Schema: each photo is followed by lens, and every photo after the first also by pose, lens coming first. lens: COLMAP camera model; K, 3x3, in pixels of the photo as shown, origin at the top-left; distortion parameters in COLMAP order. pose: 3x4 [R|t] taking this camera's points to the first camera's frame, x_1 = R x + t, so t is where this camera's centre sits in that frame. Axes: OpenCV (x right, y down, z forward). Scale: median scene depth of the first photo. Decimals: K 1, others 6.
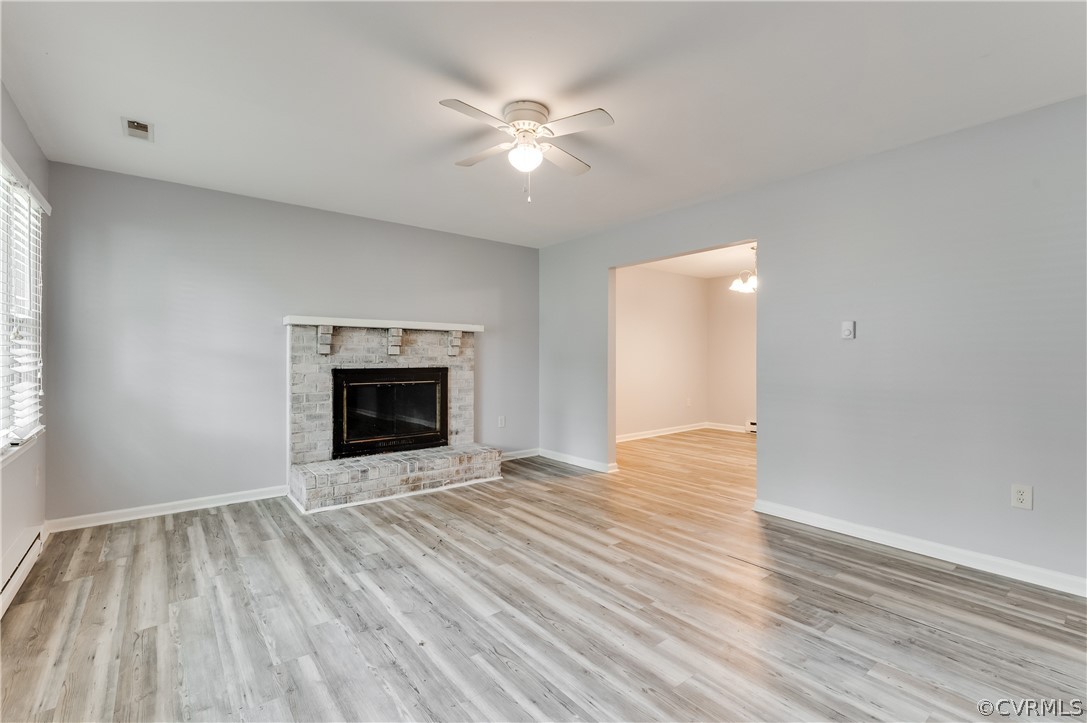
lens RADIAL K [[483.5, 0, 540.6], [0, 483.5, 354.4], [0, 0, 1]] dist [0.006035, -0.001380]
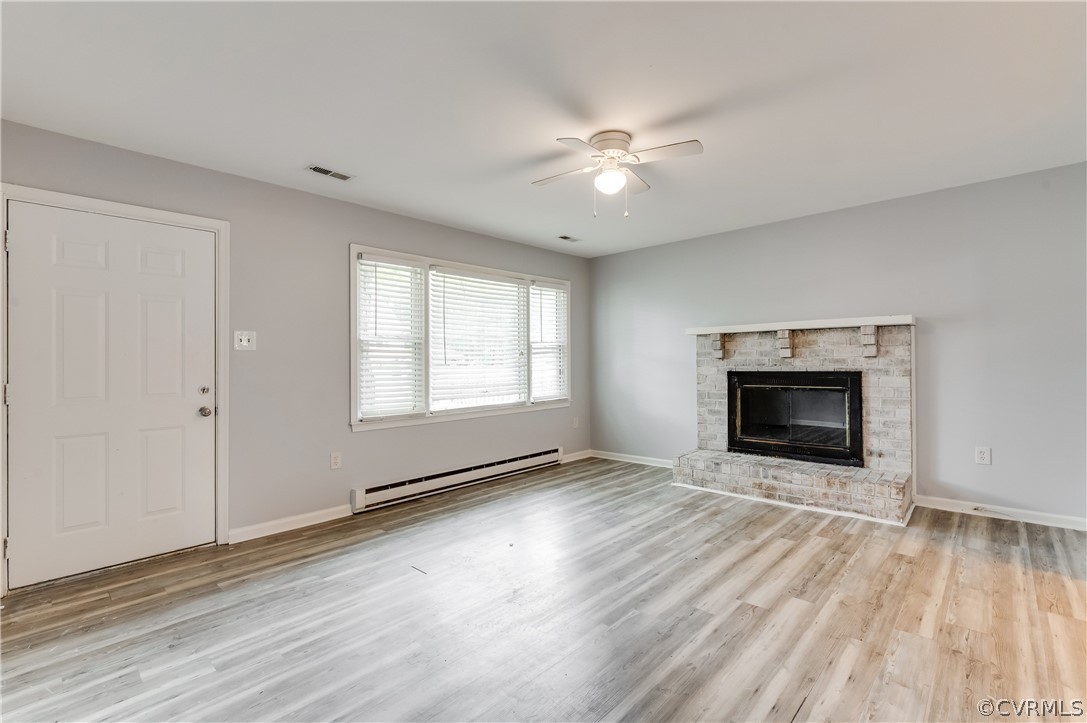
lens RADIAL K [[483.5, 0, 540.6], [0, 483.5, 354.4], [0, 0, 1]] dist [0.006035, -0.001380]
pose [[0.143136, -0.023858, -0.989415, 0.854286], [0.018852, 0.999594, -0.021376, 0.009016], [0.989523, -0.015592, 0.143528, 0.560021]]
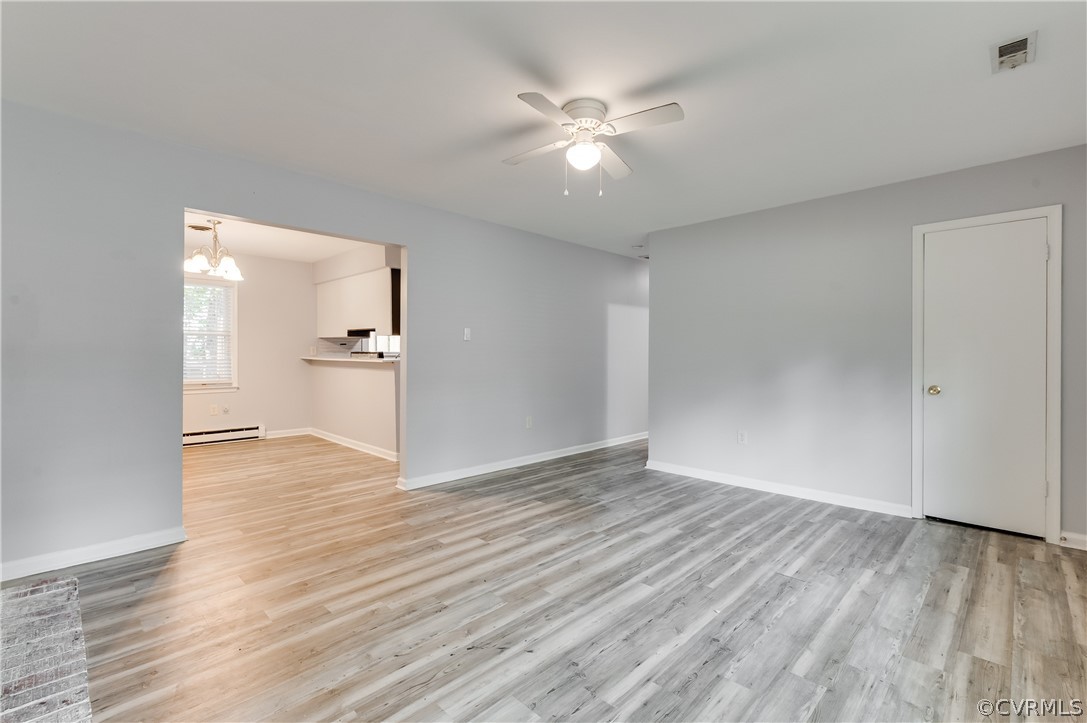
lens RADIAL K [[483.5, 0, 540.6], [0, 483.5, 354.4], [0, 0, 1]] dist [0.006035, -0.001380]
pose [[-0.120023, -0.004267, 0.992762, -0.834432], [-0.010709, 0.999938, 0.003003, 0.002767], [-0.992713, -0.010271, -0.120061, 0.987885]]
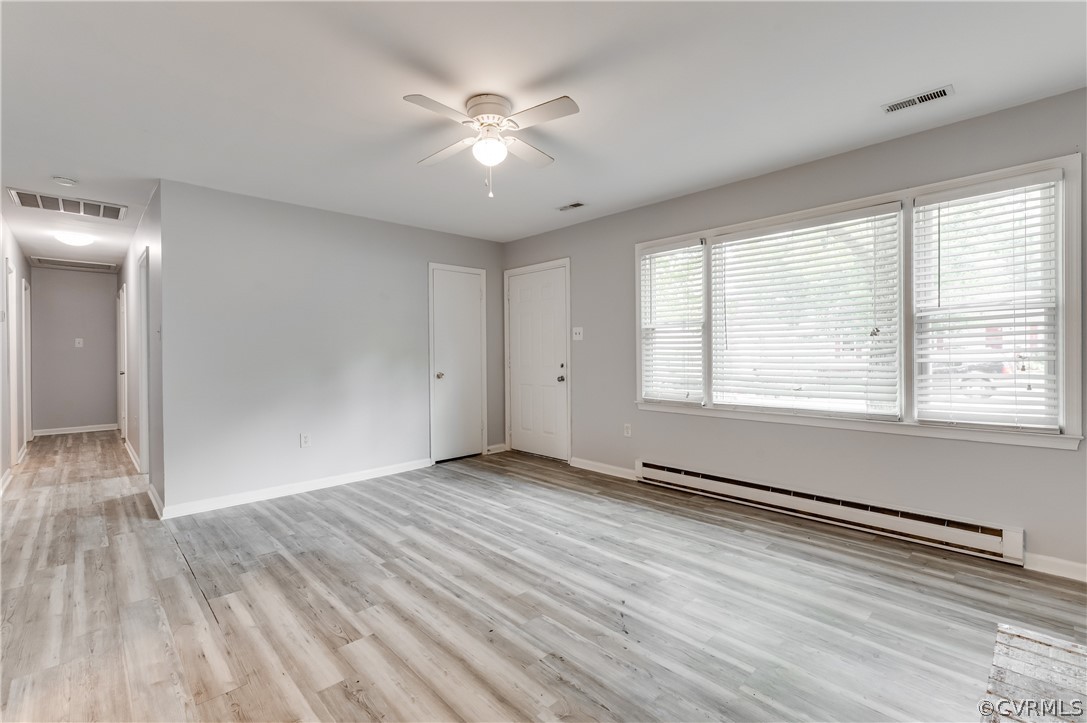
lens RADIAL K [[483.5, 0, 540.6], [0, 483.5, 354.4], [0, 0, 1]] dist [0.006035, -0.001380]
pose [[-0.996125, 0.007332, -0.087648, -0.036762], [0.007412, 0.999972, -0.000584, 0.009853], [0.087641, -0.001232, -0.996151, 1.638500]]
